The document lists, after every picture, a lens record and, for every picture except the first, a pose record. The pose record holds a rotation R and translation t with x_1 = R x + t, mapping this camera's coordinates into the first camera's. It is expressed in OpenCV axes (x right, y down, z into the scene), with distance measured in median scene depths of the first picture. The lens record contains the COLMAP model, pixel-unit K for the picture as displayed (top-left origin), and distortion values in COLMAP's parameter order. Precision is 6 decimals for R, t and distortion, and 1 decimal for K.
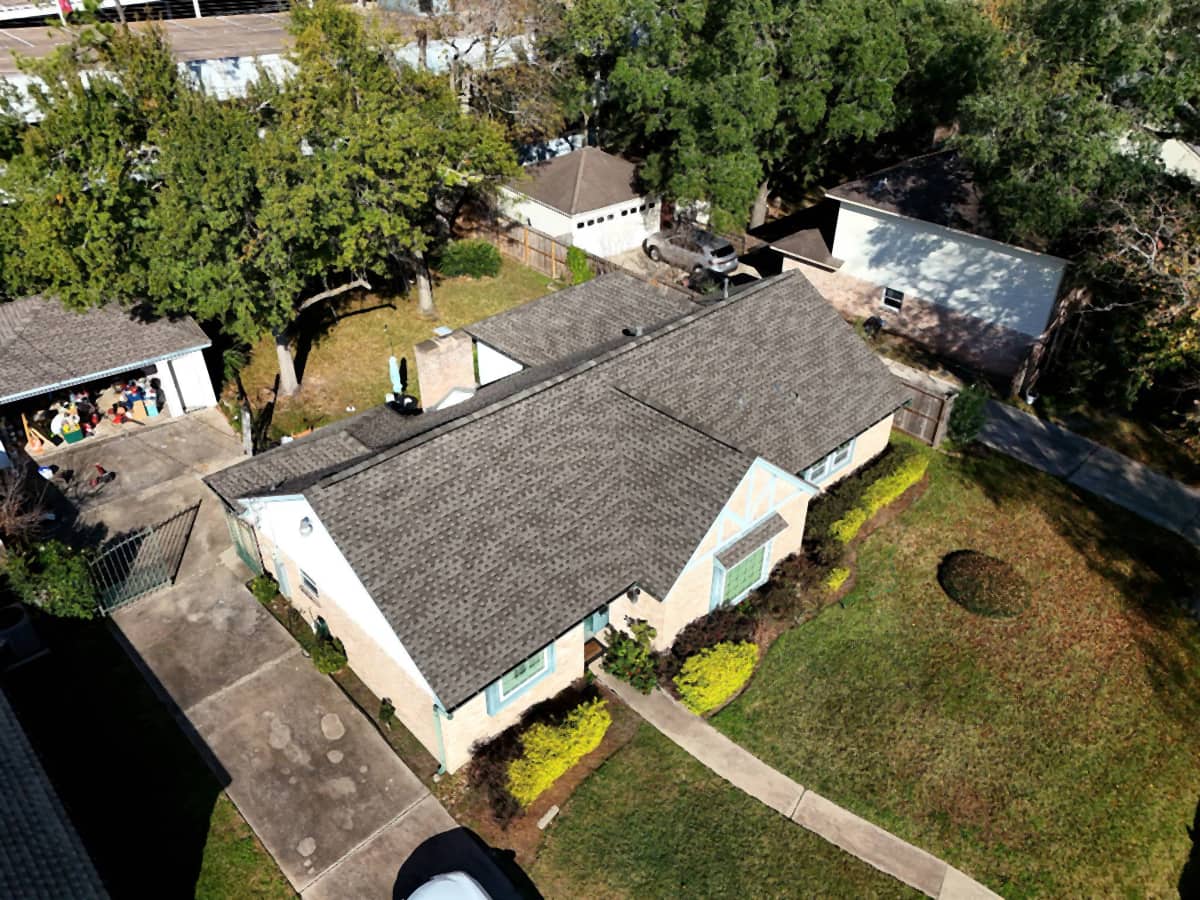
lens RADIAL K [[886.1, 0, 600.0], [0, 886.1, 450.0], [0, 0, 1]] dist [0.063608, -0.051286]
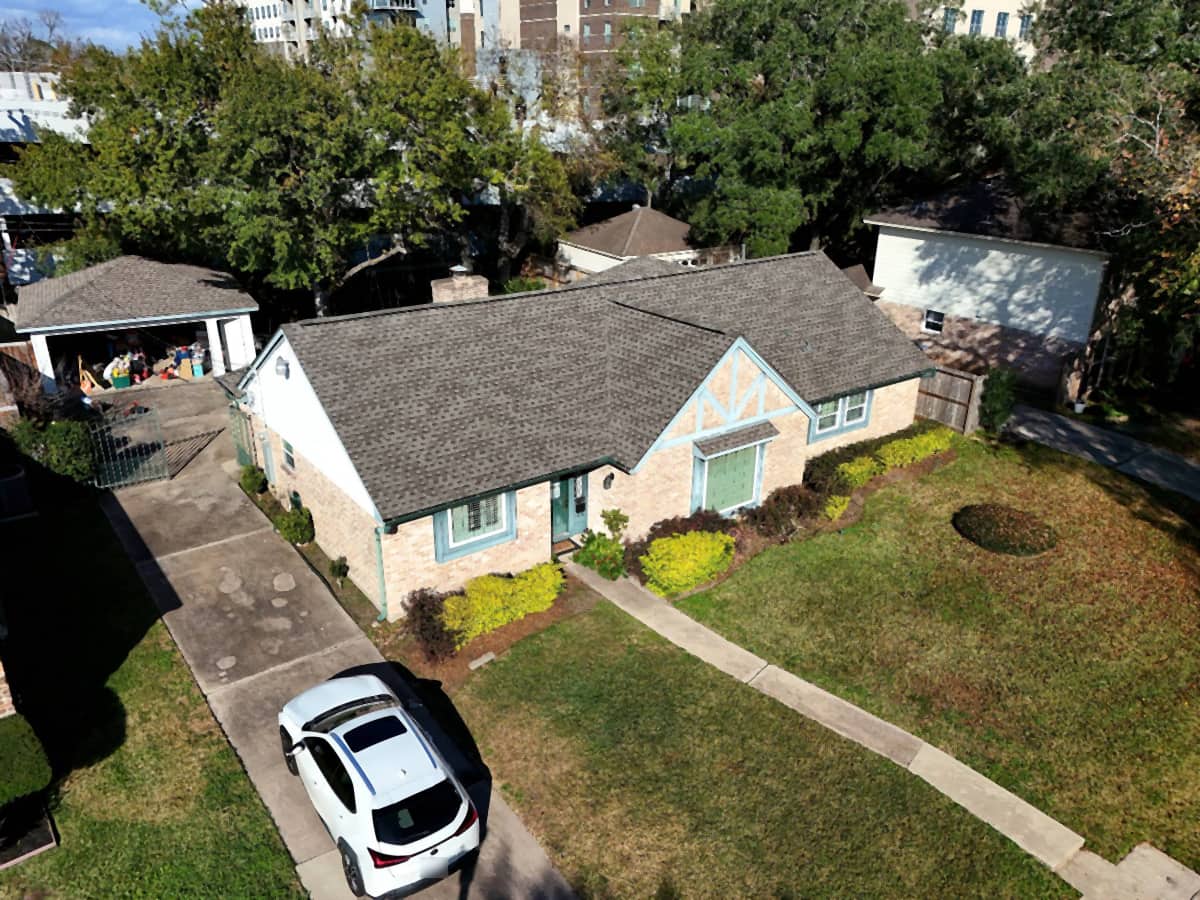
lens RADIAL K [[886.1, 0, 600.0], [0, 886.1, 450.0], [0, 0, 1]] dist [0.063608, -0.051286]
pose [[0.992163, 0.049764, -0.114611, 0.138377], [-0.072825, 0.975670, -0.206795, 0.331491], [0.101532, 0.213521, 0.971648, 0.061525]]
